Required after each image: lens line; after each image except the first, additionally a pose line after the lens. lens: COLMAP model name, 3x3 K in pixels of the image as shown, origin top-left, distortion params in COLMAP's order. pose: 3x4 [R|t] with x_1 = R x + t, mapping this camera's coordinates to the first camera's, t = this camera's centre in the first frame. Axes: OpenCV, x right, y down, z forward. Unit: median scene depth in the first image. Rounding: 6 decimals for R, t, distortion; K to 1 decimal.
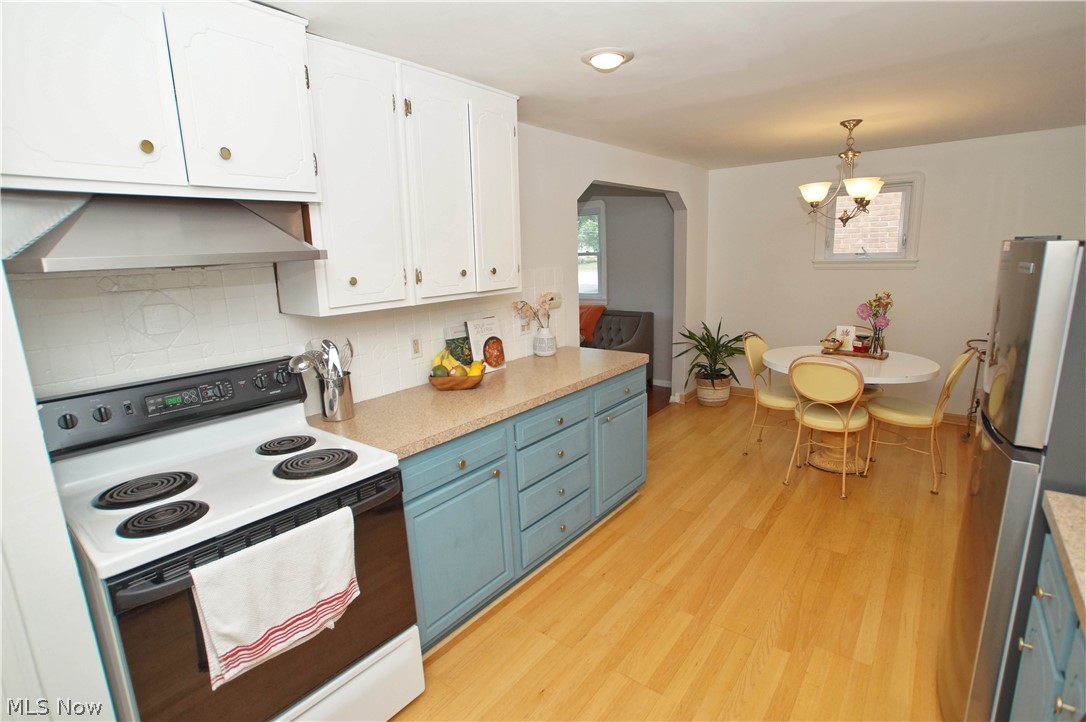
lens RADIAL K [[529.9, 0, 540.8], [0, 529.9, 364.8], [0, 0, 1]] dist [-0.016188, 0.000942]
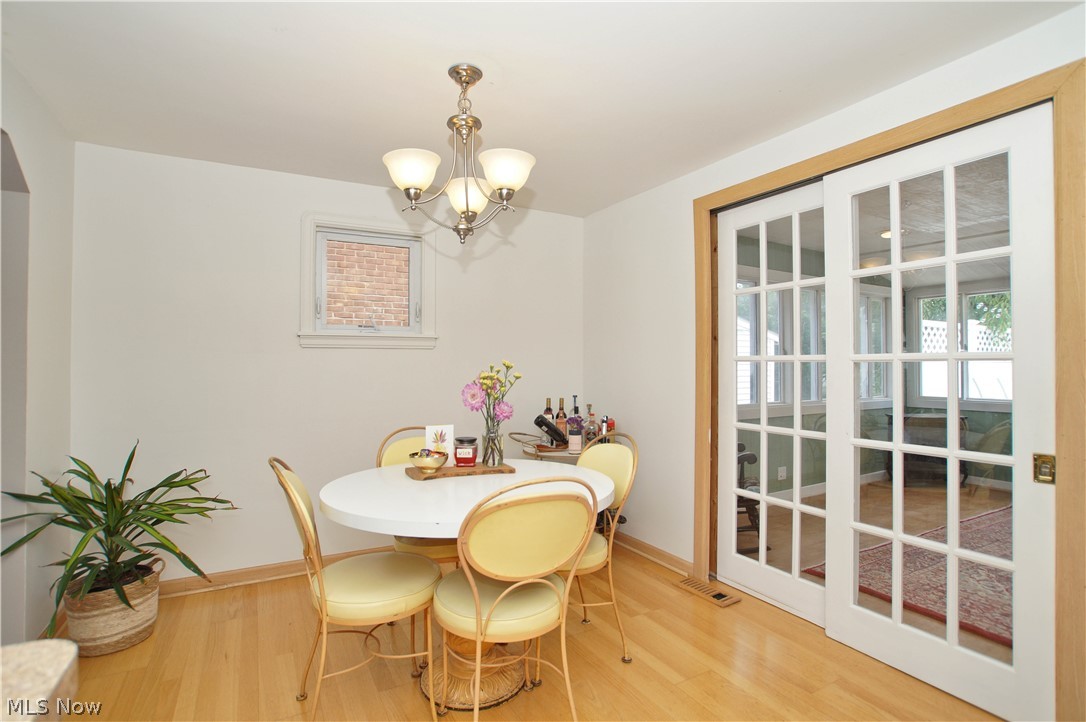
lens RADIAL K [[529.9, 0, 540.8], [0, 529.9, 364.8], [0, 0, 1]] dist [-0.016188, 0.000942]
pose [[0.395929, 0.030481, 0.917775, 0.087236], [0.181288, 0.977184, -0.110661, -0.053798], [-0.900209, 0.210195, 0.381369, 0.669942]]
